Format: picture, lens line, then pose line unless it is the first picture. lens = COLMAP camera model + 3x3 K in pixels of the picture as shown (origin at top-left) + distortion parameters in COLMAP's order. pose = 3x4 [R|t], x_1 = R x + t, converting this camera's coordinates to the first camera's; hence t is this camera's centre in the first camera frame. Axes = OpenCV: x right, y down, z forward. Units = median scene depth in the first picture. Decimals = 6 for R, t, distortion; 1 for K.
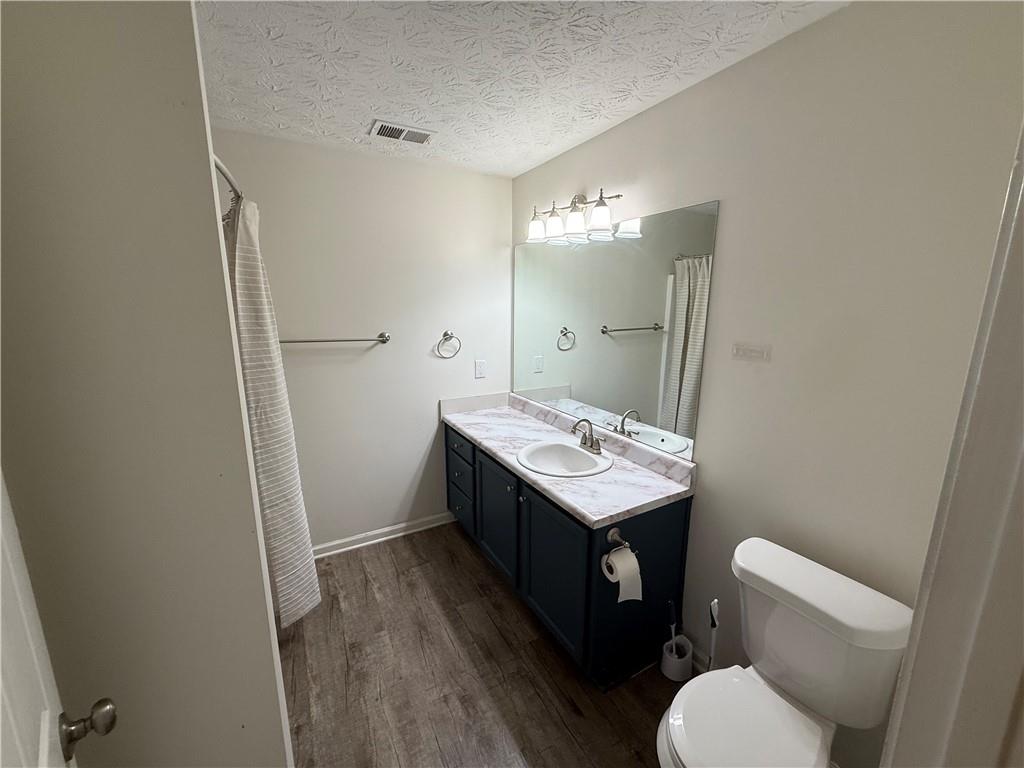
lens RADIAL K [[409.6, 0, 507.8], [0, 409.6, 384.4], [0, 0, 1]] dist [0.001443, 0.000234]
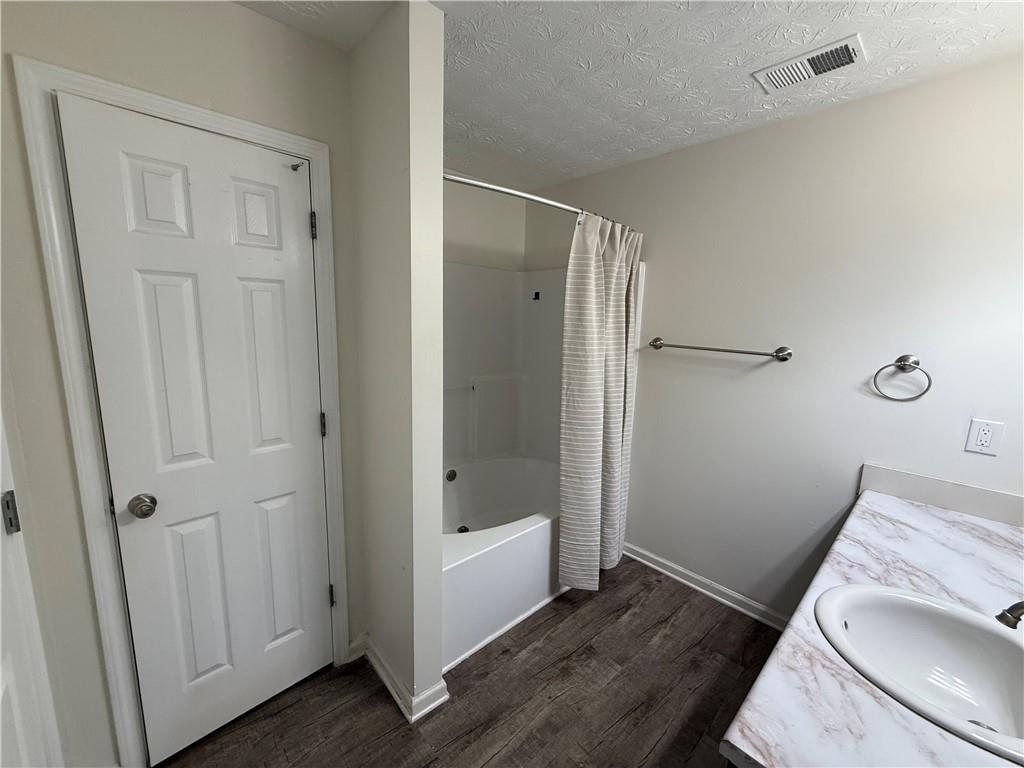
lens RADIAL K [[409.6, 0, 507.8], [0, 409.6, 384.4], [0, 0, 1]] dist [0.001443, 0.000234]
pose [[0.232588, 0.161615, -0.959054, 0.393199], [-0.216243, 0.970007, 0.111018, -0.041528], [0.948231, 0.181567, 0.260560, 0.415686]]
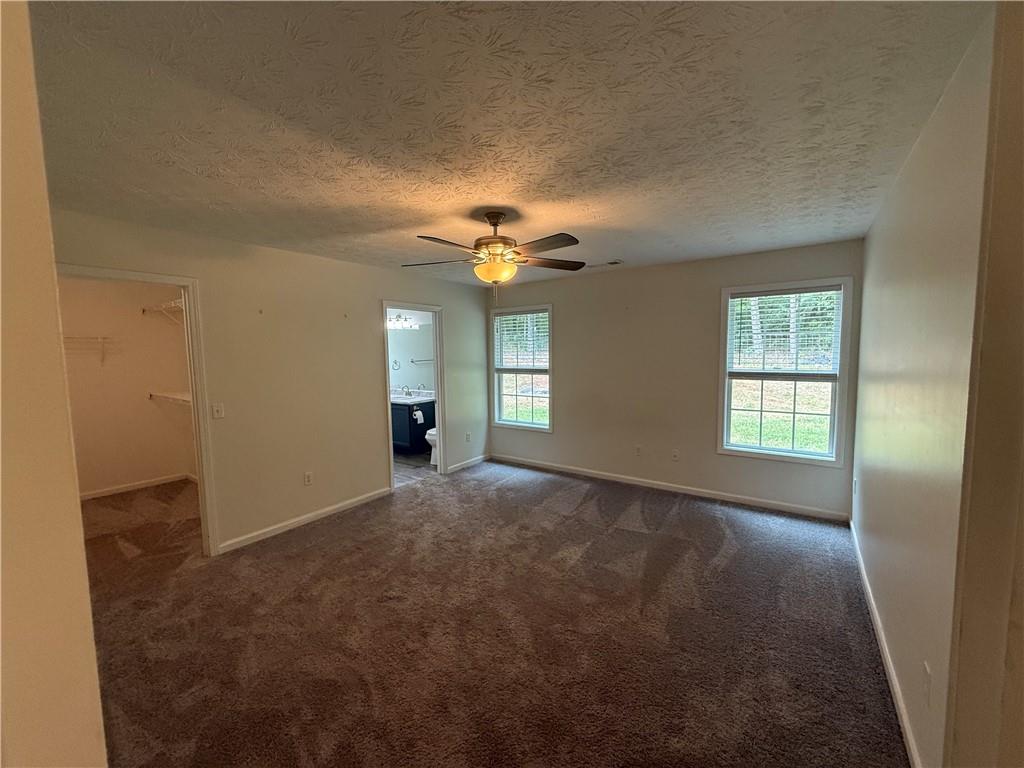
lens RADIAL K [[409.6, 0, 507.8], [0, 409.6, 384.4], [0, 0, 1]] dist [0.001443, 0.000234]
pose [[0.906584, -0.052534, 0.418743, -0.444071], [0.100189, 0.990647, -0.092627, 0.468392], [-0.409960, 0.125927, 0.903369, -2.285220]]
